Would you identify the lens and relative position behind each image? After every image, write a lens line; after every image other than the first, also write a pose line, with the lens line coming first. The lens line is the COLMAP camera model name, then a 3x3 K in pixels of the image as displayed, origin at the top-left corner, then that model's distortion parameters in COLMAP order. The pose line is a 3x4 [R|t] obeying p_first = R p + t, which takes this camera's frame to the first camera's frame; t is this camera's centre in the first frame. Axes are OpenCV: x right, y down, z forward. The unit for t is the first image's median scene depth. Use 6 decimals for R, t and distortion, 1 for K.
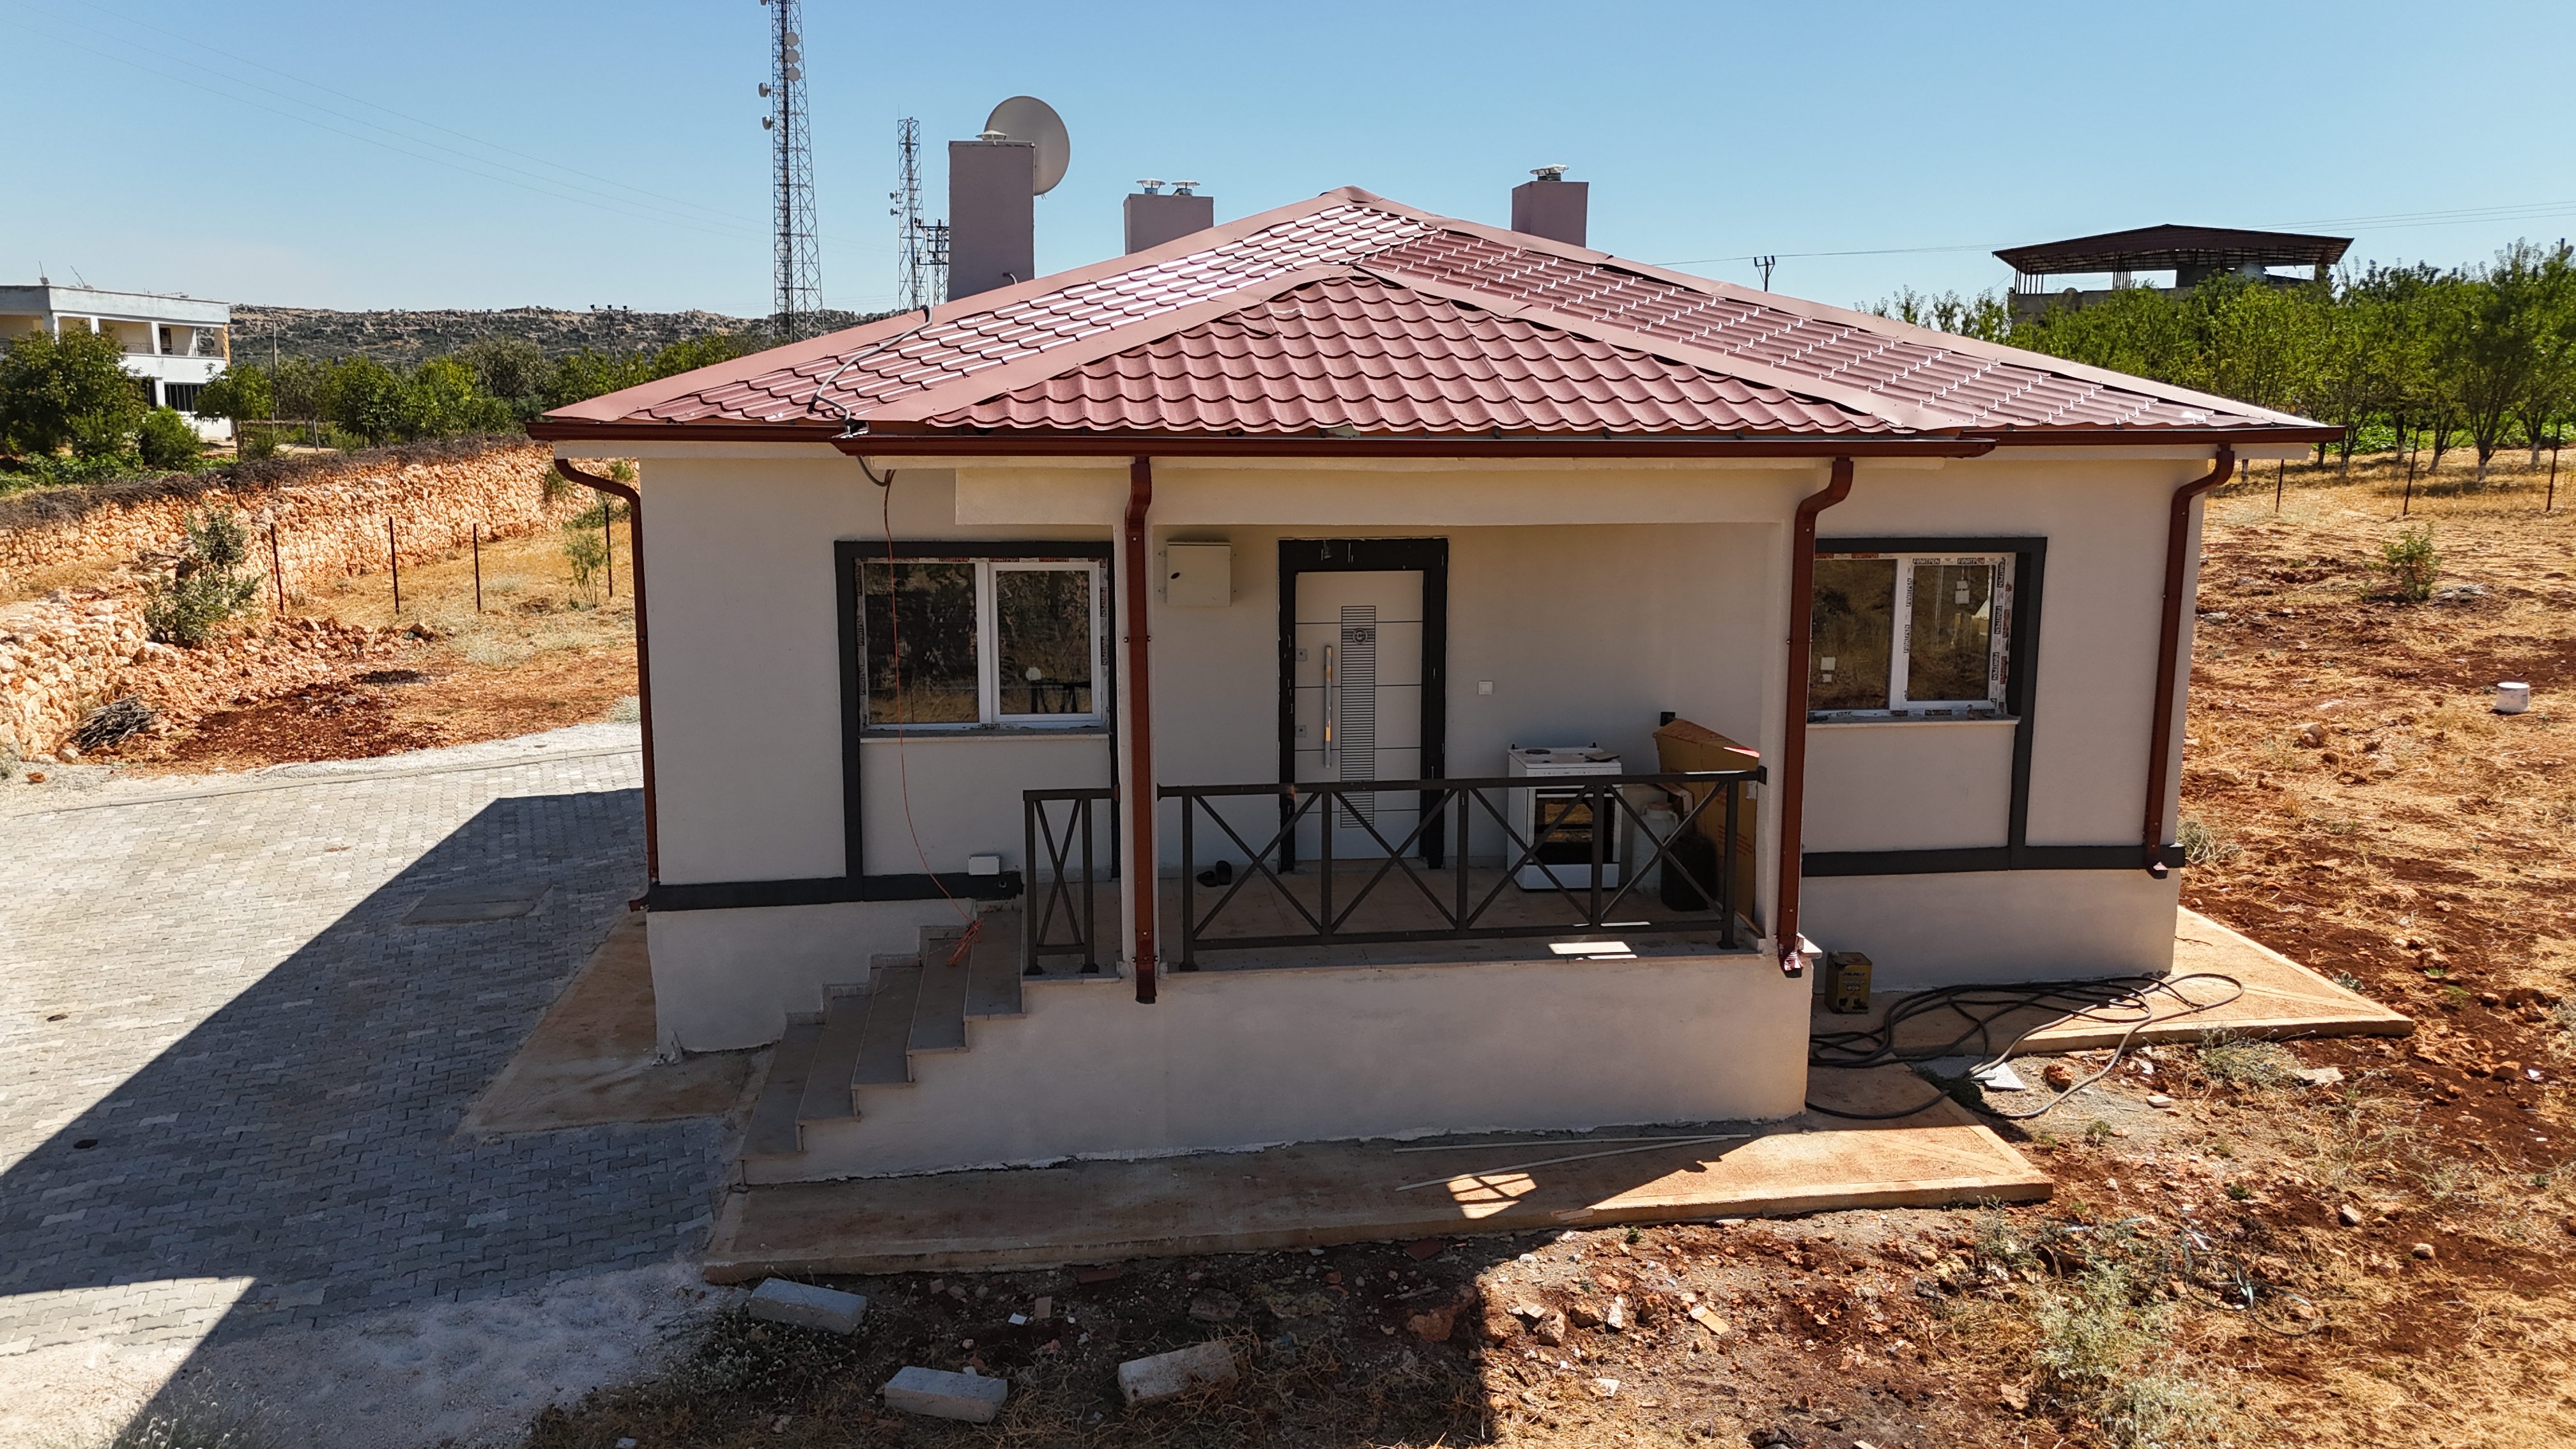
lens RADIAL K [[1860.9, 0, 1294.8], [0, 1860.9, 721.3], [0, 0, 1]] dist [0.085905, -0.092587]
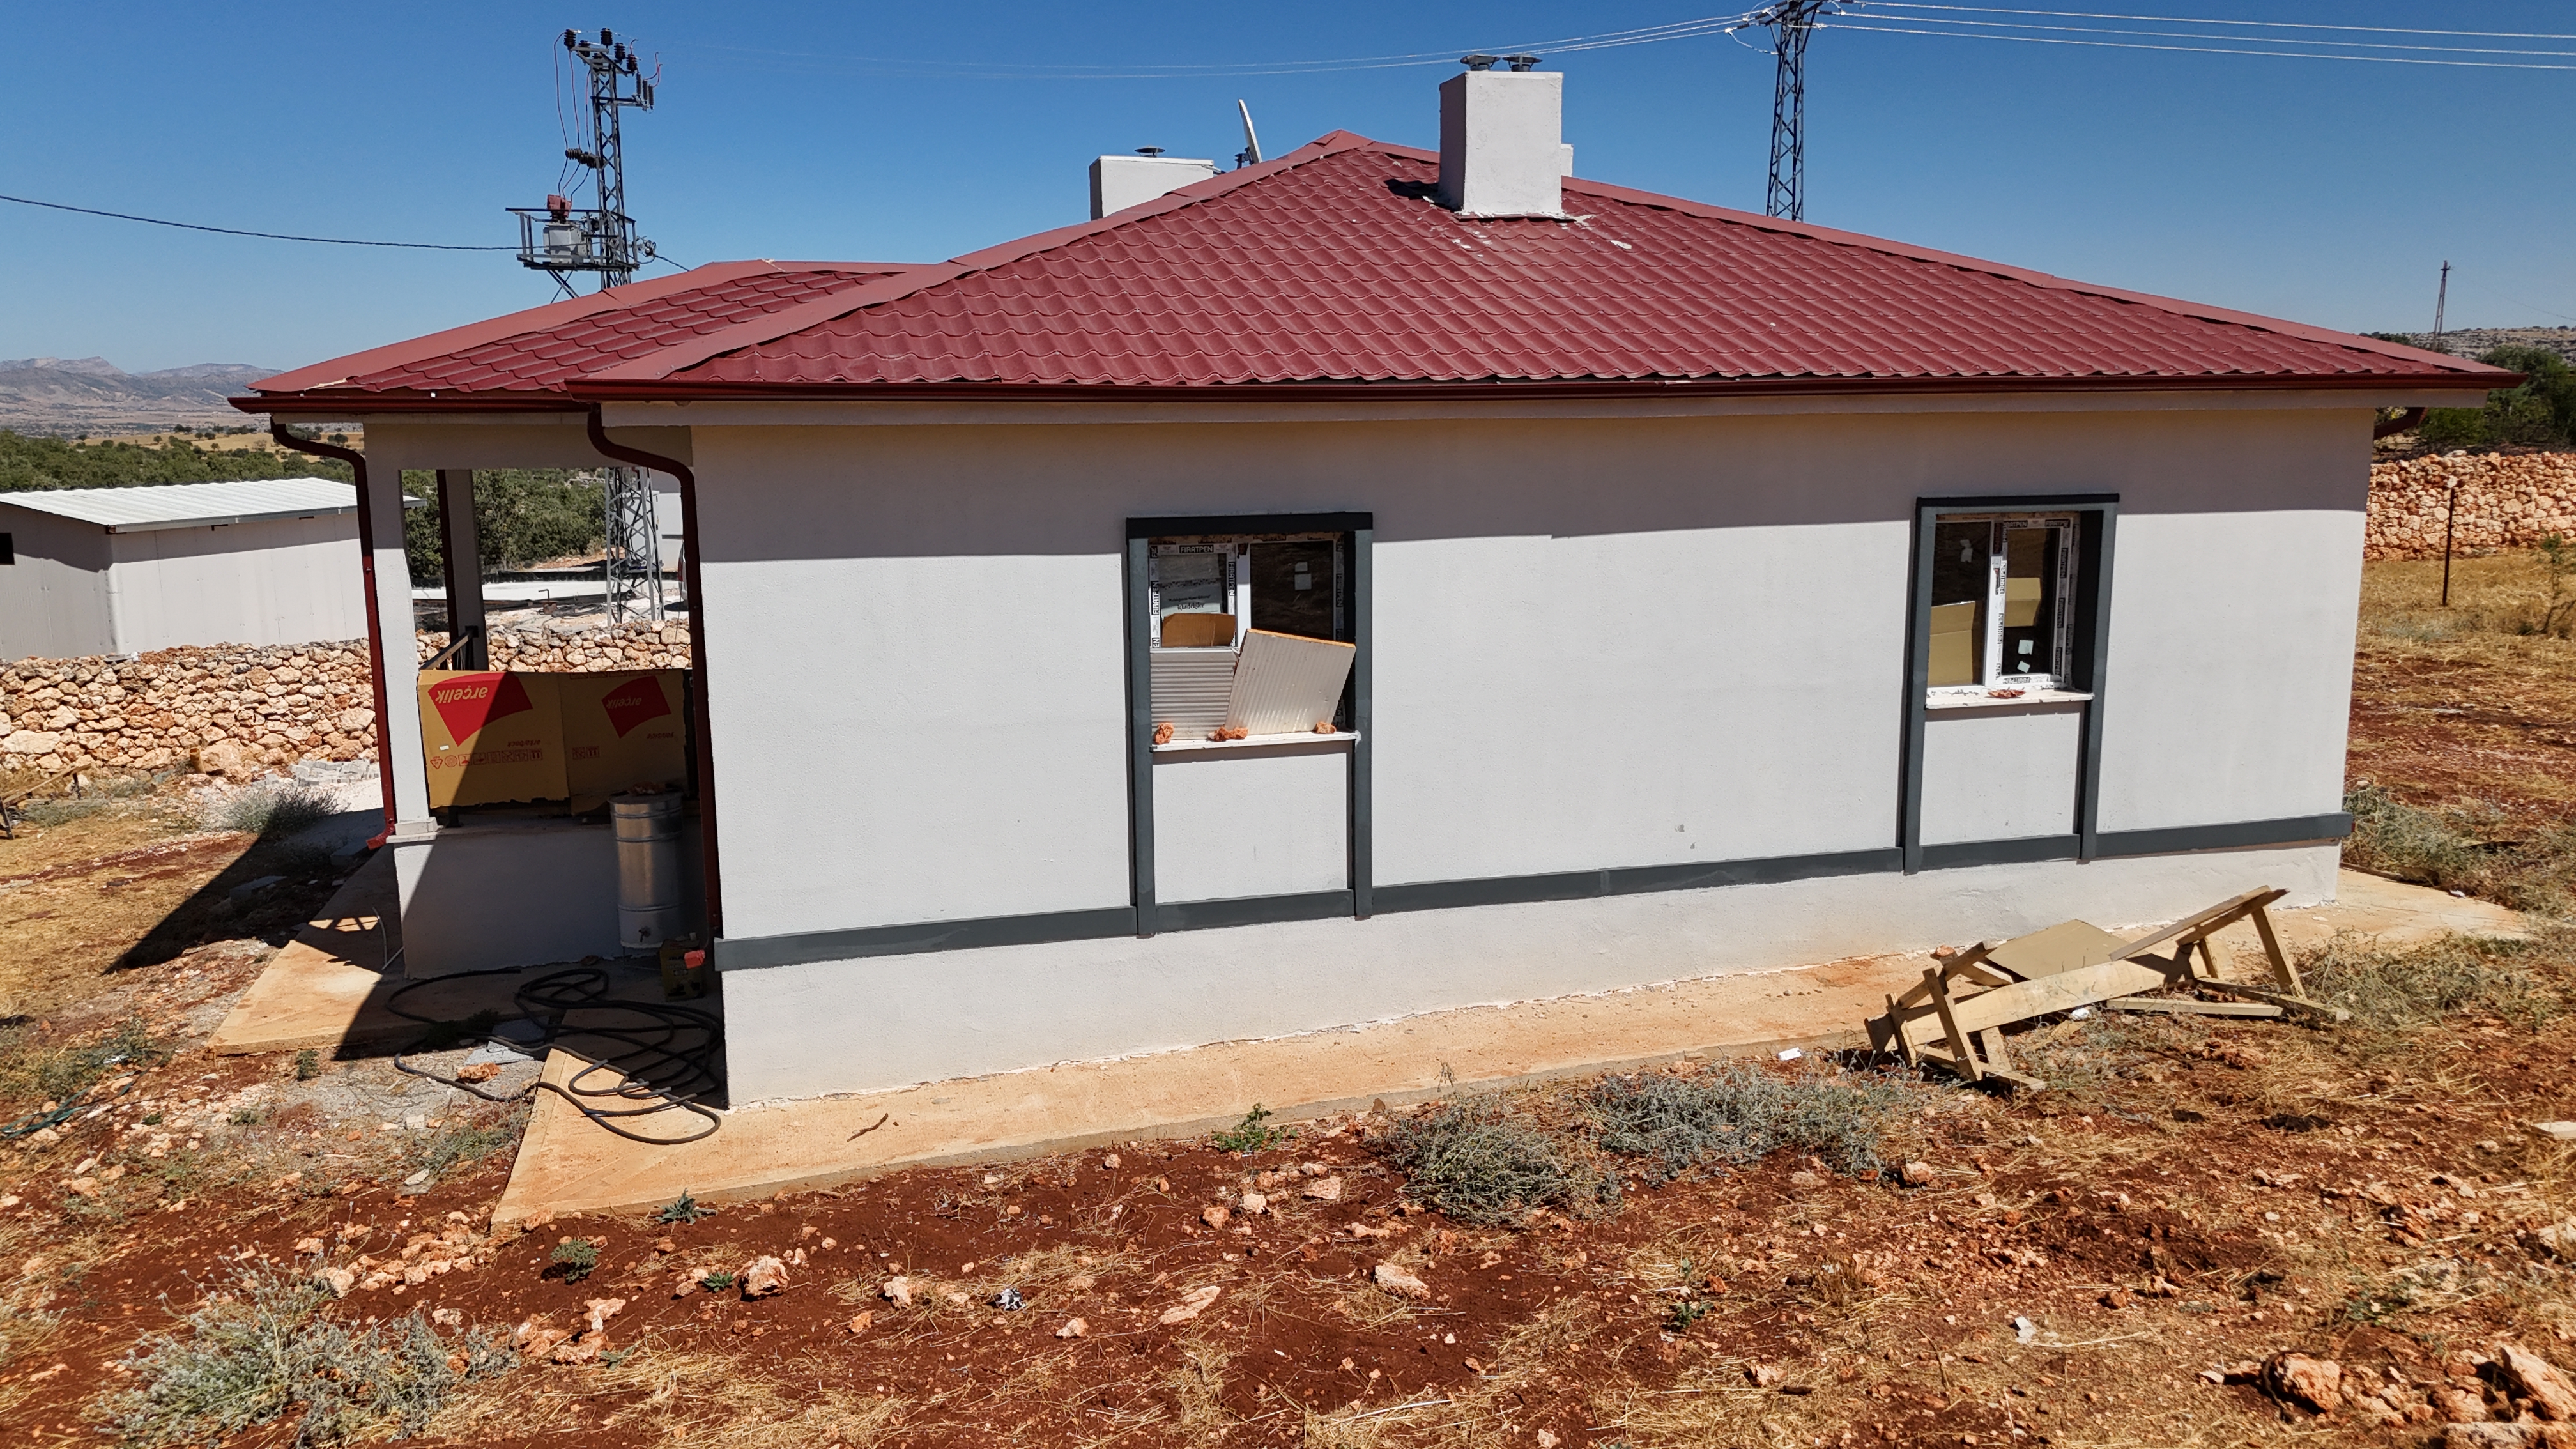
lens RADIAL K [[1860.9, 0, 1294.8], [0, 1860.9, 721.3], [0, 0, 1]] dist [0.085905, -0.092587]
pose [[0.160205, 0.153122, -0.975135, 1.512459], [-0.150120, 0.980183, 0.129252, -0.186780], [0.975601, 0.125680, 0.180017, 1.333505]]
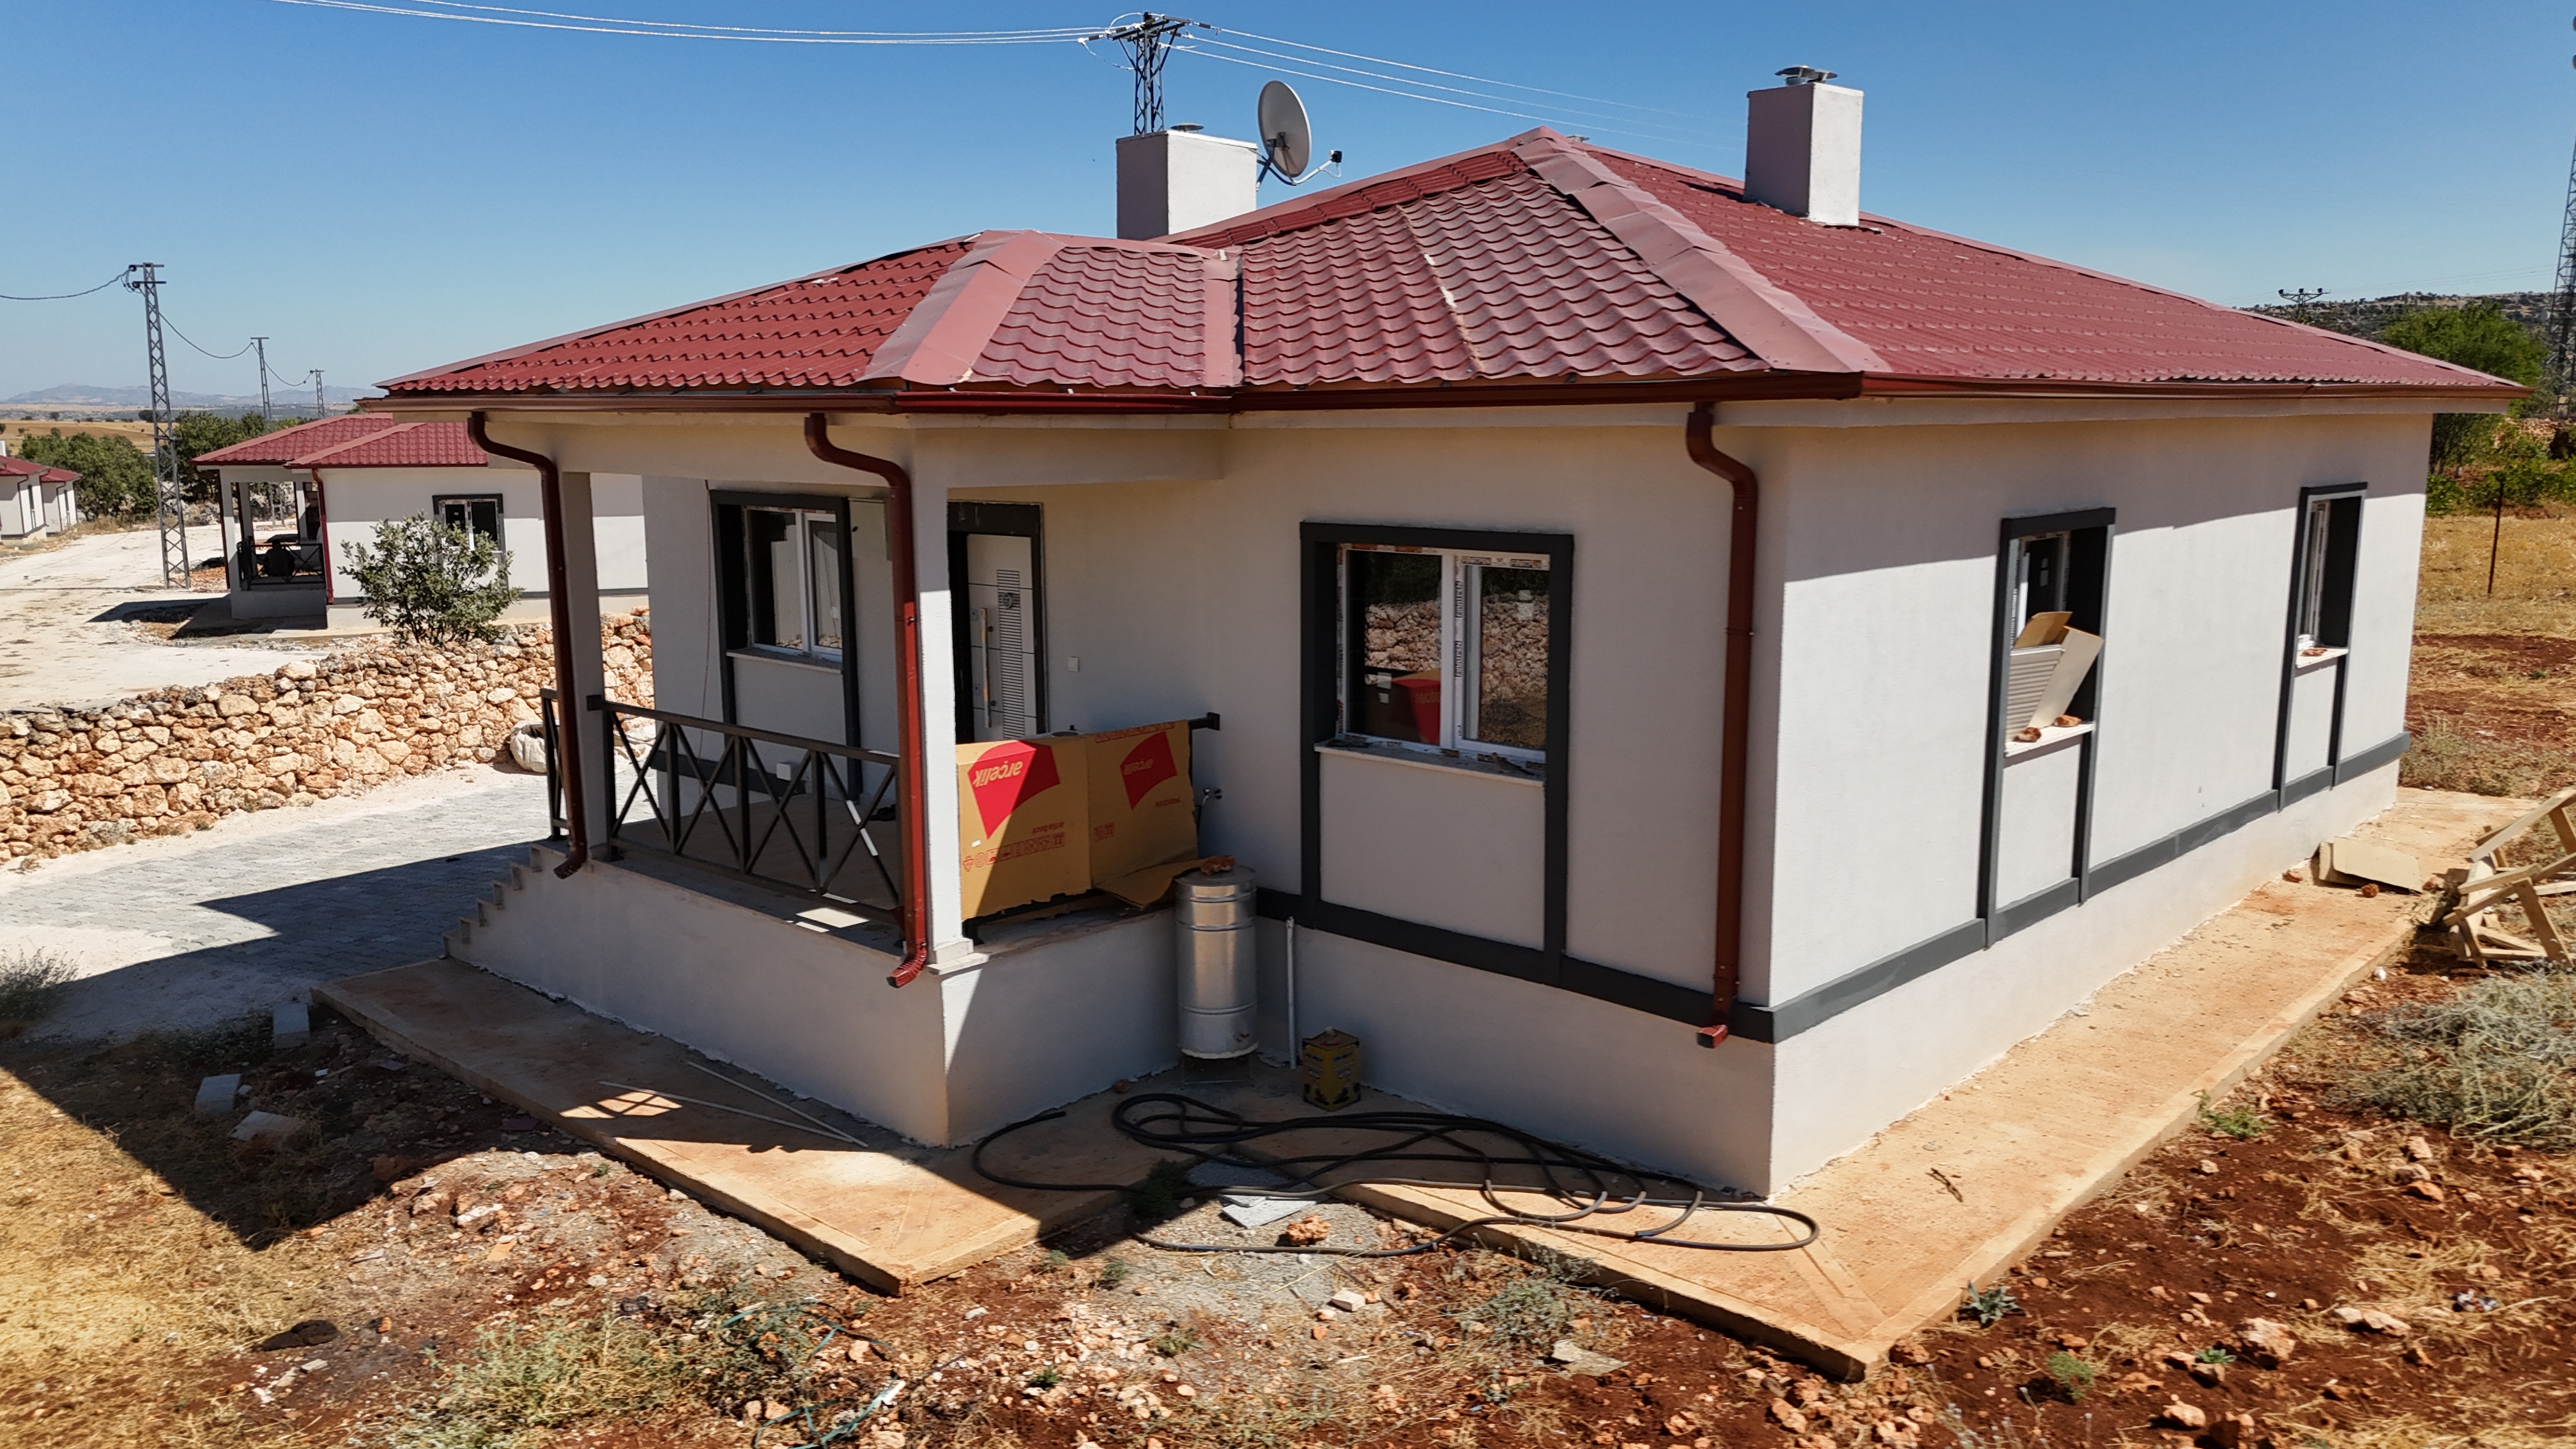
lens RADIAL K [[1860.9, 0, 1294.8], [0, 1860.9, 721.3], [0, 0, 1]] dist [0.085905, -0.092587]
pose [[0.637028, 0.116873, -0.761929, 1.057838], [-0.117568, 0.991606, 0.053807, -0.062719], [0.761822, 0.055302, 0.645421, 0.547510]]
